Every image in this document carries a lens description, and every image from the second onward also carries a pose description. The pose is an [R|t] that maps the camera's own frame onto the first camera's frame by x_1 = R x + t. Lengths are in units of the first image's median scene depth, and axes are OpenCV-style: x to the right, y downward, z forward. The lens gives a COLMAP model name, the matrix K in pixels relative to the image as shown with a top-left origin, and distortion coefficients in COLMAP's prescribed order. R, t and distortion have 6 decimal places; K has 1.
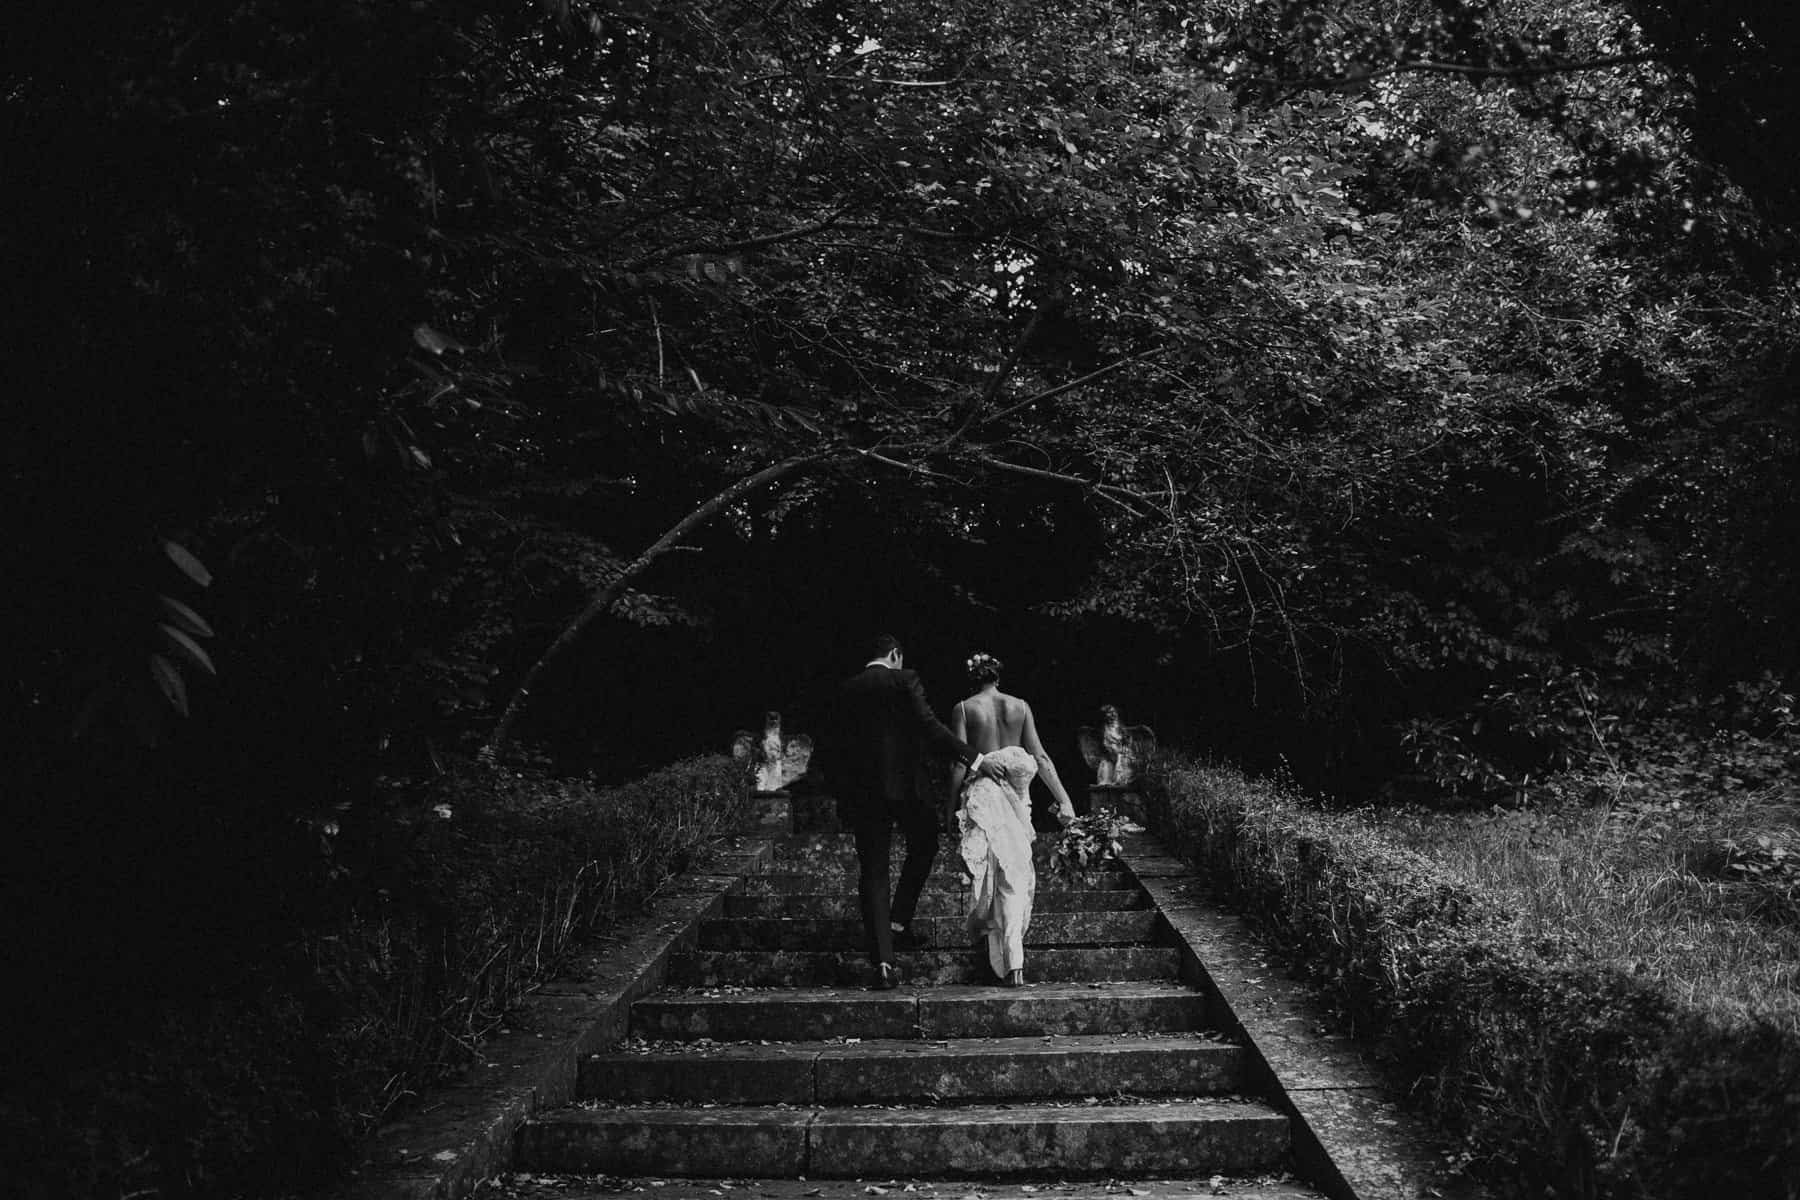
lens RADIAL K [[2768.4, 0, 900.0], [0, 2768.4, 600.5], [0, 0, 1]] dist [0.004371, 0.000000]
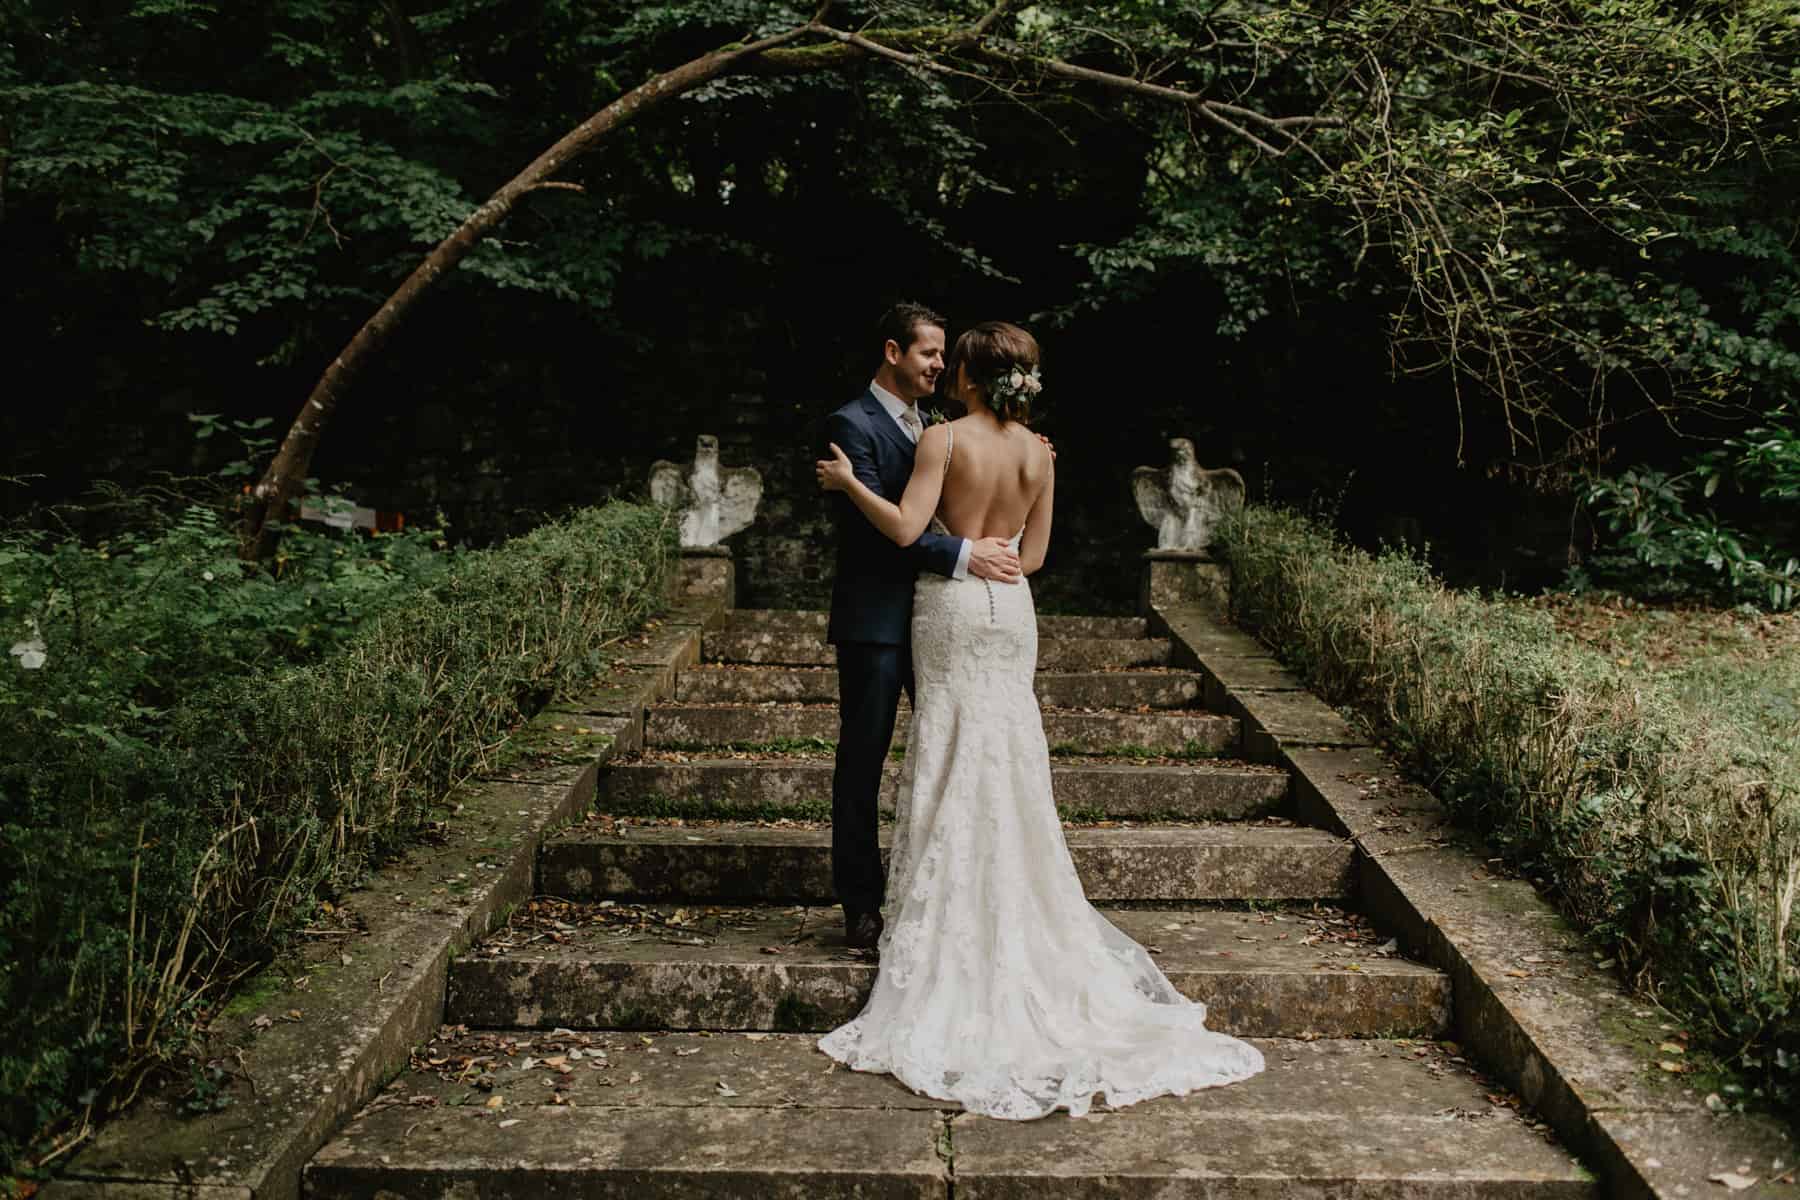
lens RADIAL K [[1717.1, 0, 899.0], [0, 1717.1, 600.9], [0, 0, 1]] dist [-0.014549, 0.000000]
pose [[0.999300, 0.021763, 0.030423, -0.009389], [-0.026698, 0.984631, 0.172594, 0.004838], [-0.026199, -0.173286, 0.984523, 0.566478]]
